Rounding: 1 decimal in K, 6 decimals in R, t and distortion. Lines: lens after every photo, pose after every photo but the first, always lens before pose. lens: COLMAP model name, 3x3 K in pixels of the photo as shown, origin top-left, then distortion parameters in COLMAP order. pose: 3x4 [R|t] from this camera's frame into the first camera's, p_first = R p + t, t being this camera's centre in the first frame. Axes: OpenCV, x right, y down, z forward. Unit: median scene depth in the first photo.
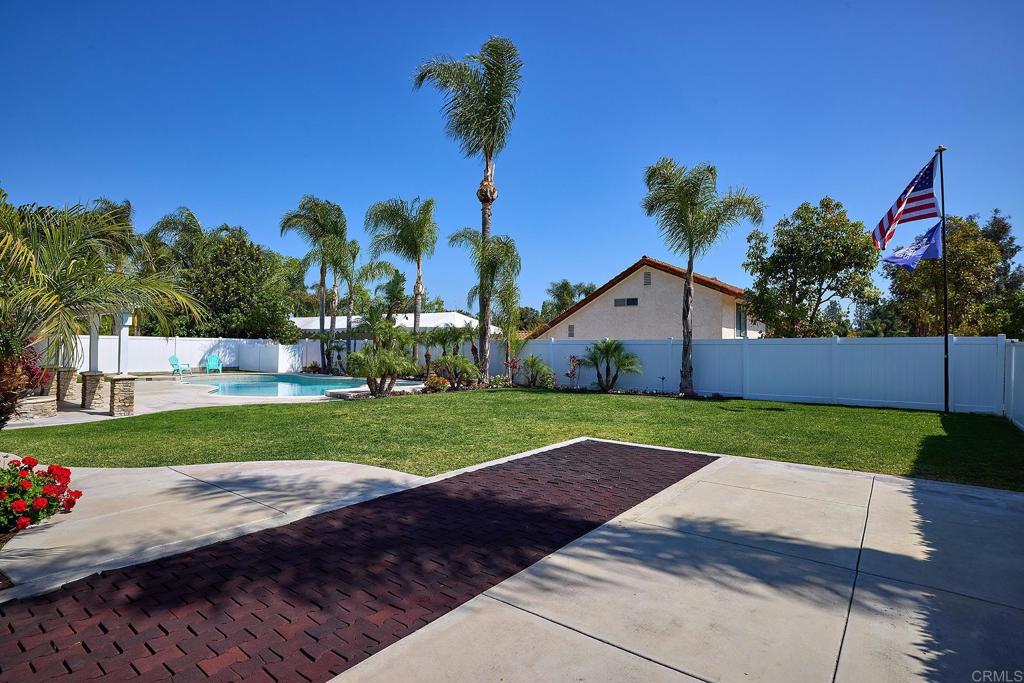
lens RADIAL K [[506.8, 0, 516.6], [0, 506.8, 340.3], [0, 0, 1]] dist [-0.021715, 0.010632]
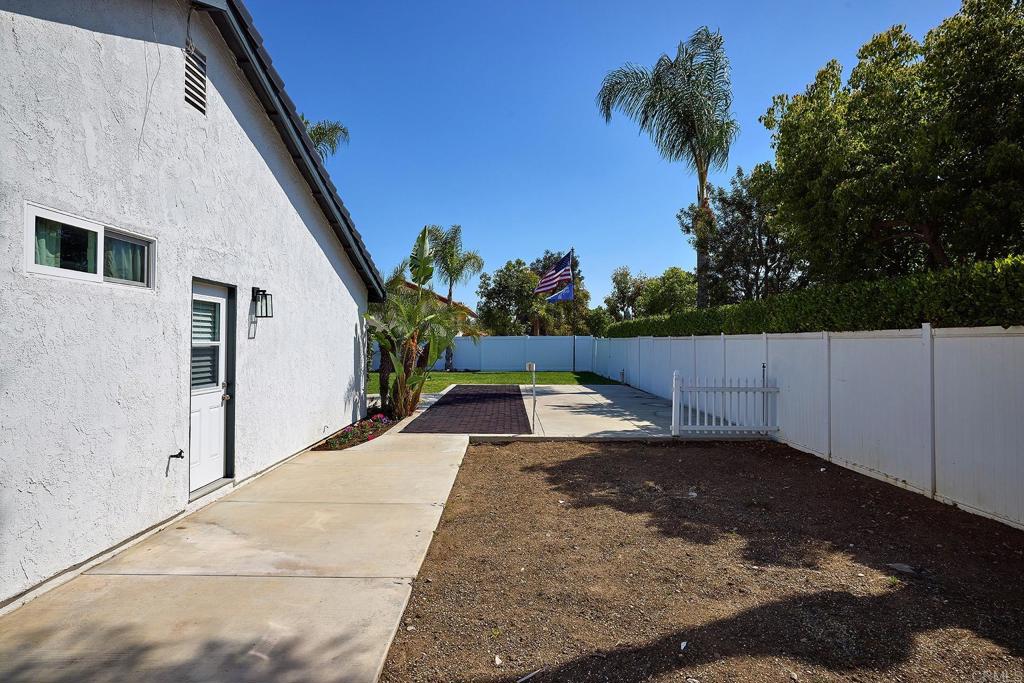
lens RADIAL K [[533.3, 0, 512.3], [0, 533.3, 335.2], [0, 0, 1]] dist [-0.007385, 0.006555]
pose [[0.782351, 0.003794, 0.622827, -0.442924], [-0.007393, 0.999968, 0.003196, -0.010295], [-0.622794, -0.007105, 0.782353, -0.364048]]
